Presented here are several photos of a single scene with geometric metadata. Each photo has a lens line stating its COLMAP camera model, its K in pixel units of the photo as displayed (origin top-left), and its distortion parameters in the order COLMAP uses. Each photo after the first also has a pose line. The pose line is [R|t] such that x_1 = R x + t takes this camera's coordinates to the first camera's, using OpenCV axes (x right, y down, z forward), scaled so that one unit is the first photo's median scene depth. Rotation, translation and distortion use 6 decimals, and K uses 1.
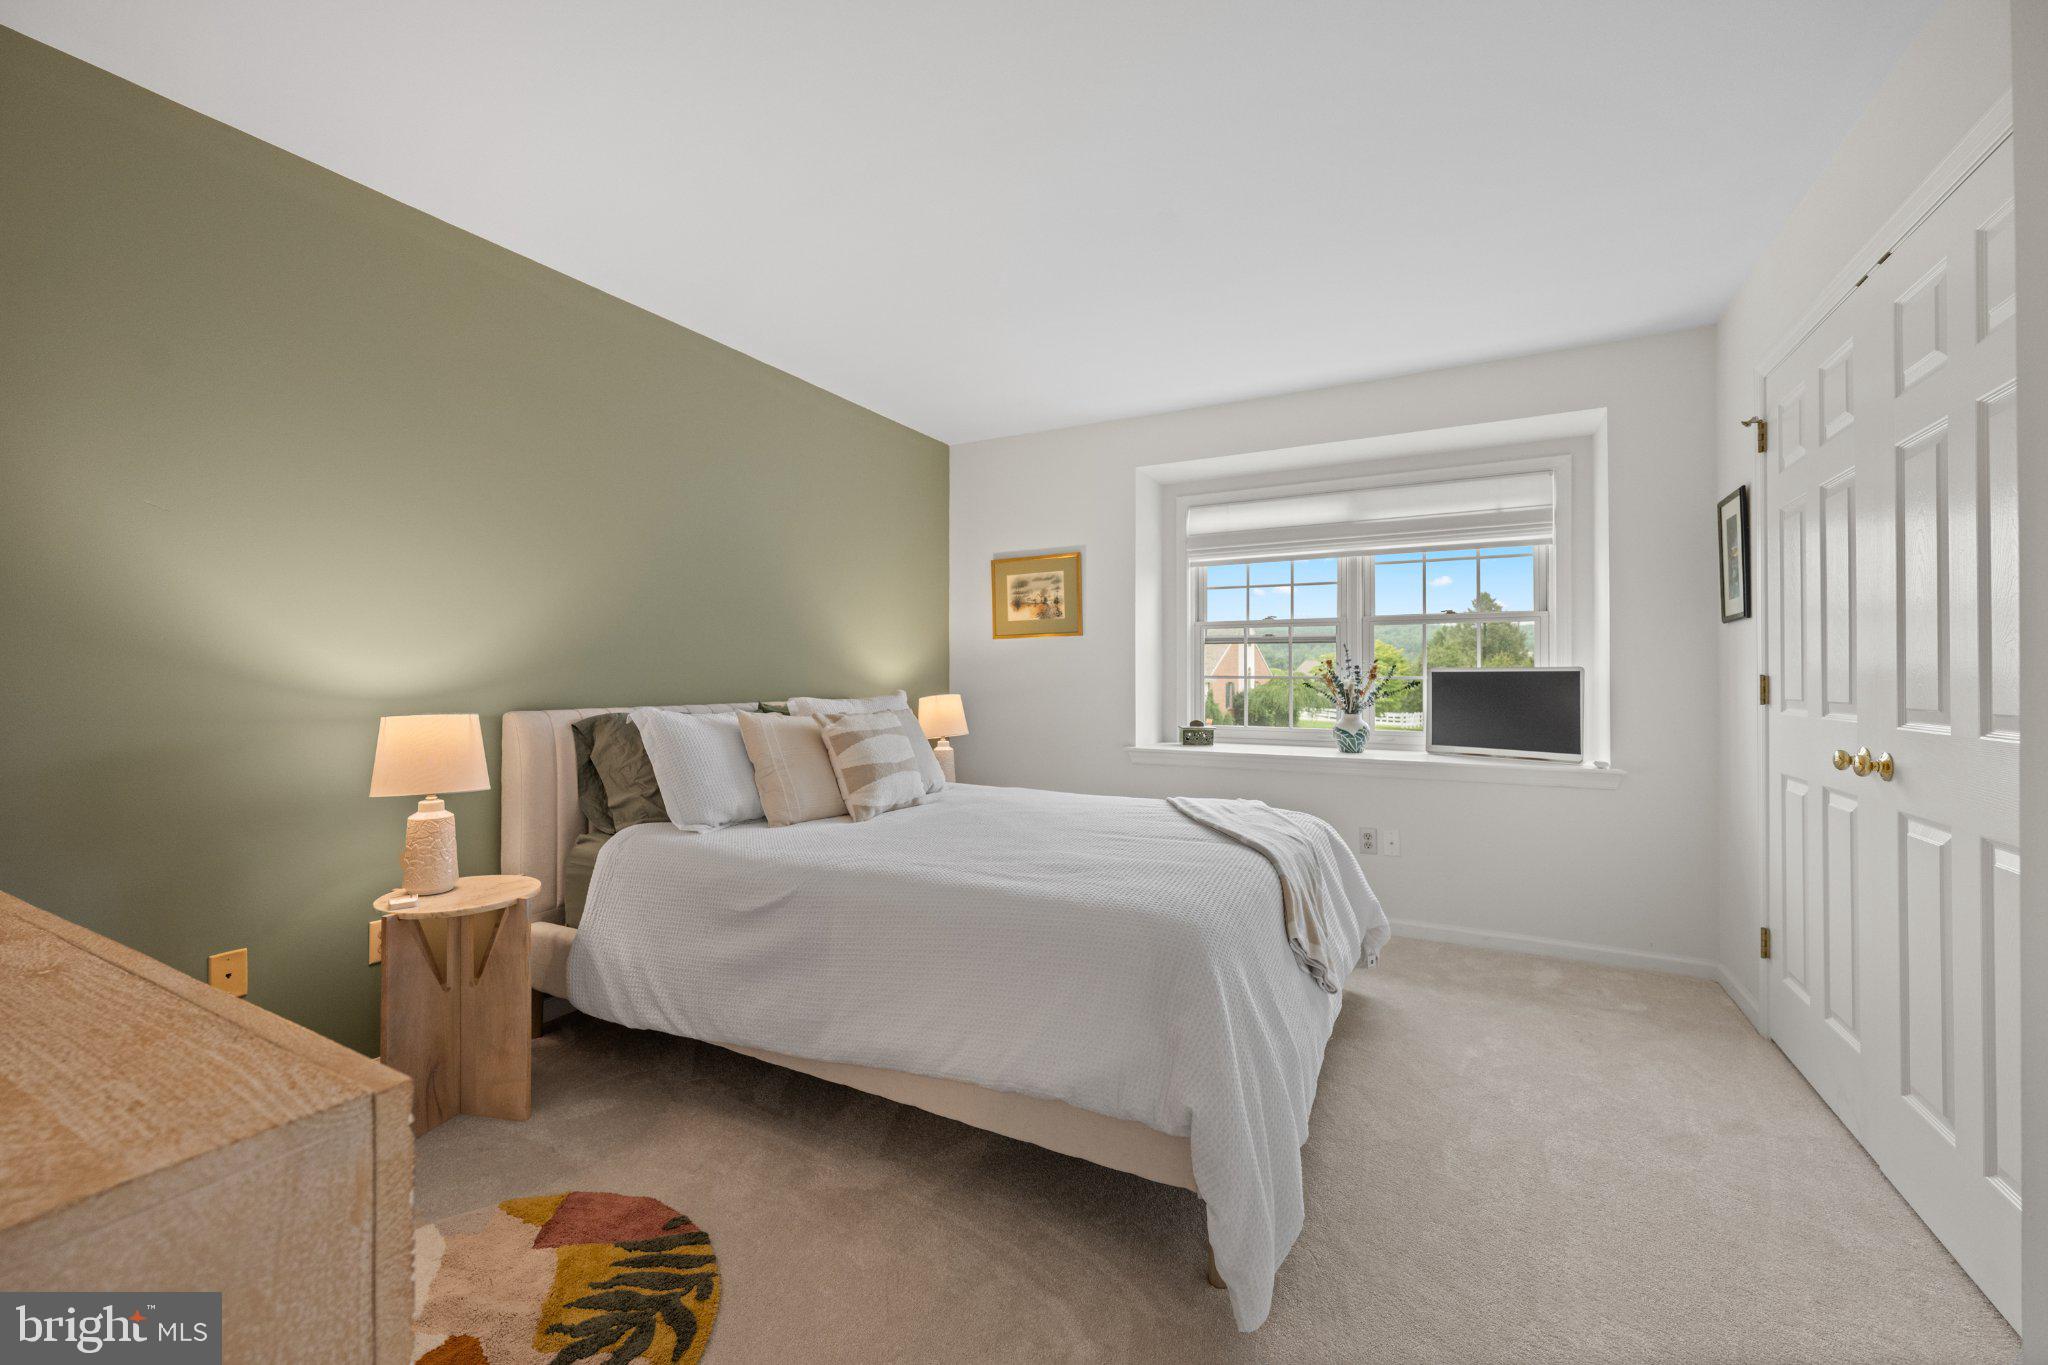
lens RADIAL K [[816.1, 0, 1027.8], [0, 816.1, 673.7], [0, 0, 1]] dist [-0.003051, 0.000526]
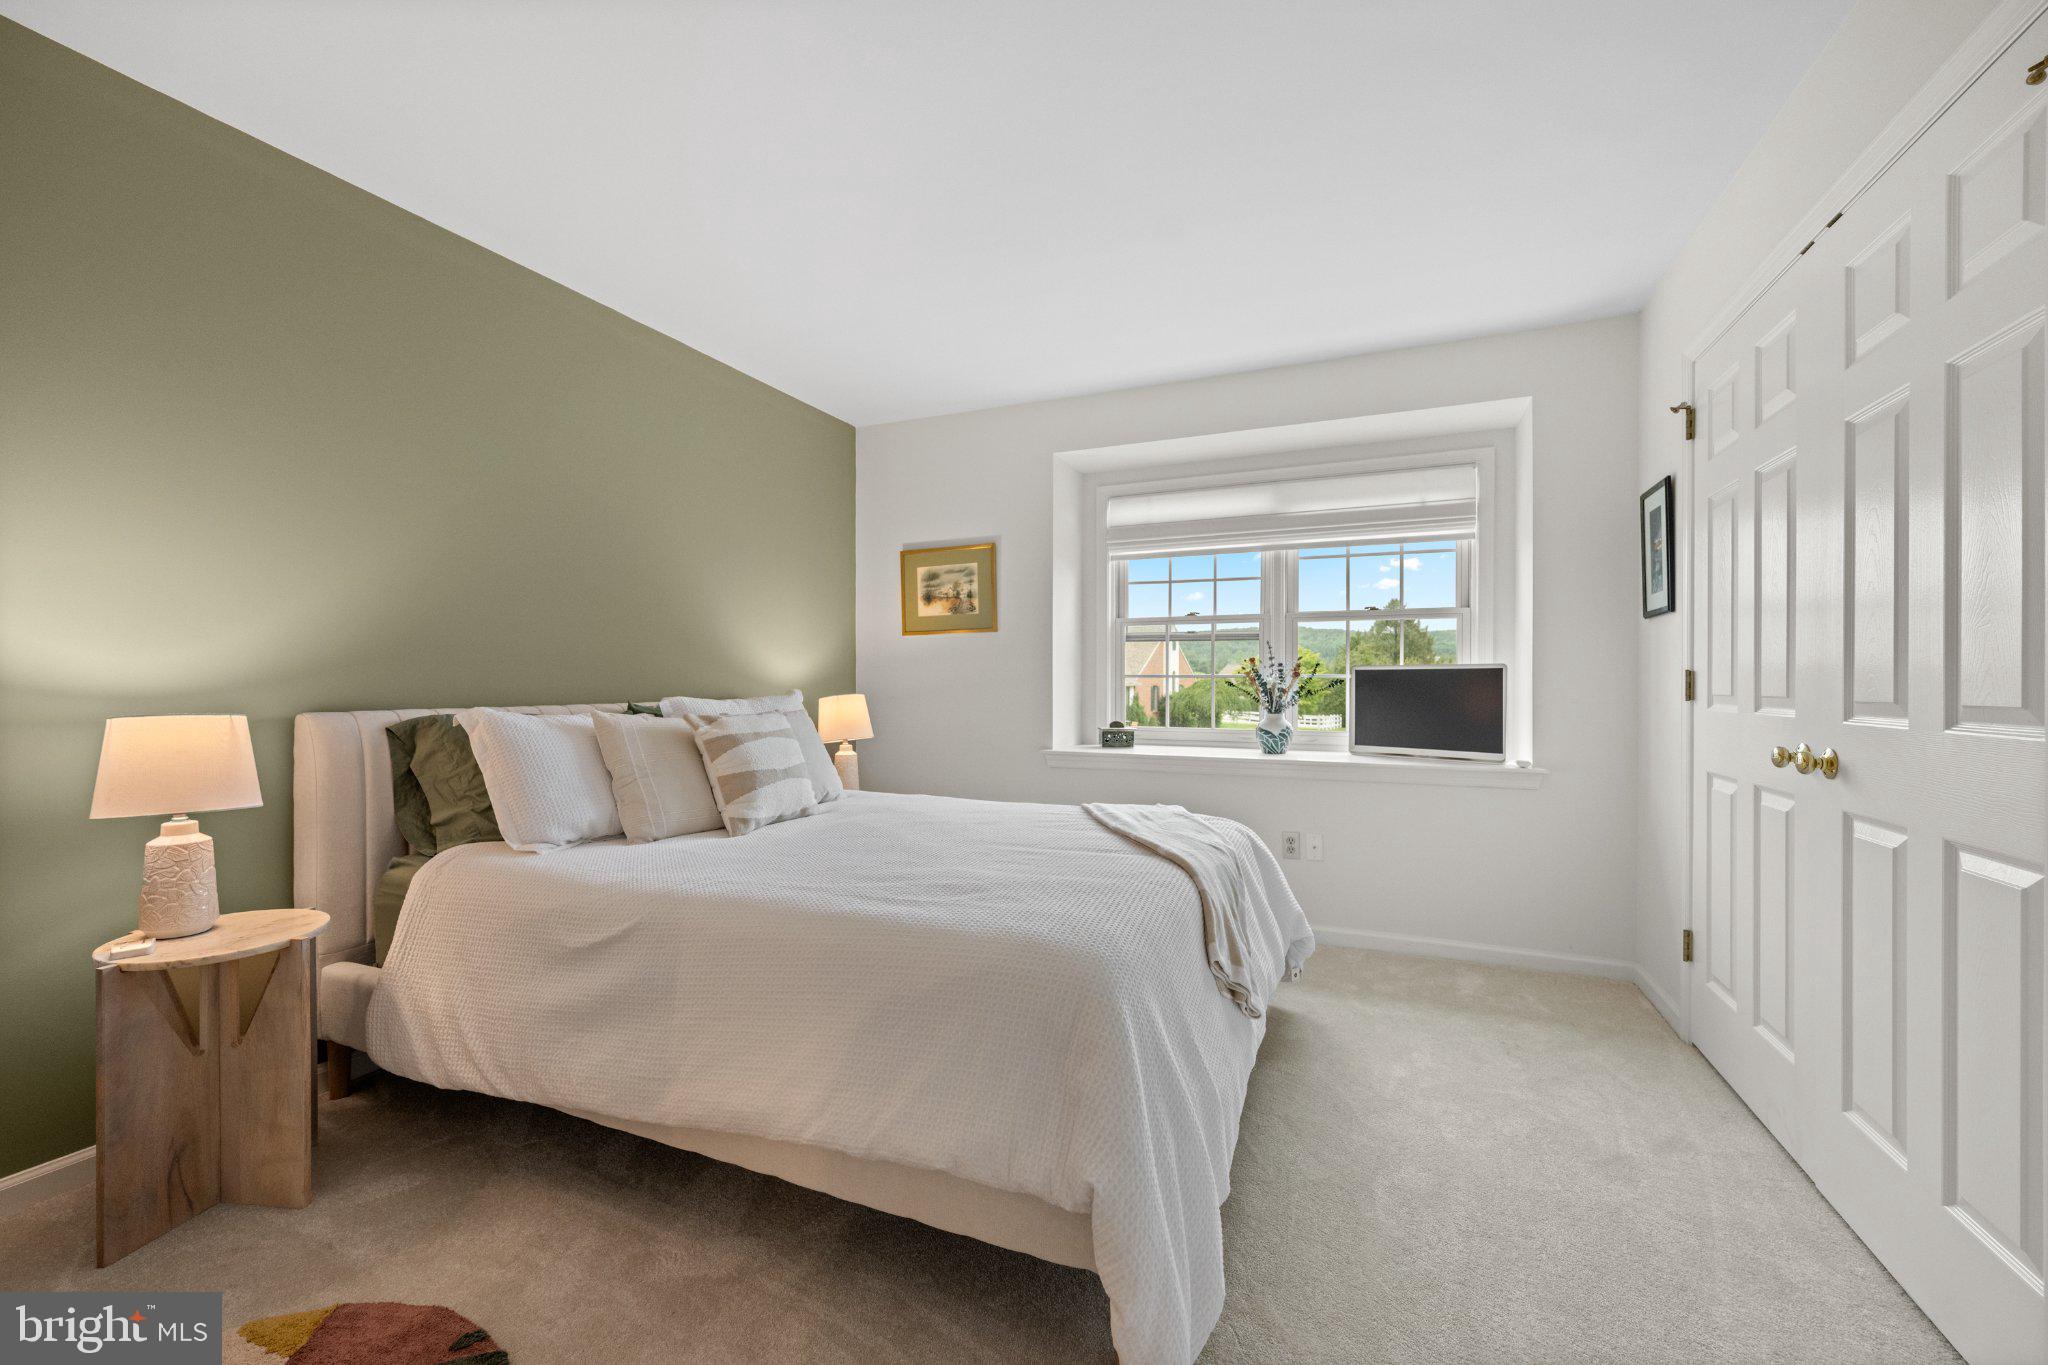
lens RADIAL K [[834.7, 0, 1024.0], [0, 834.7, 690.4], [0, 0, 1]] dist [-0.004651, 0.000700]
pose [[0.996074, -0.001555, 0.088515, 0.034625], [0.000000, 0.999846, 0.017567, 0.010347], [-0.088529, -0.017498, 0.995920, 0.104323]]
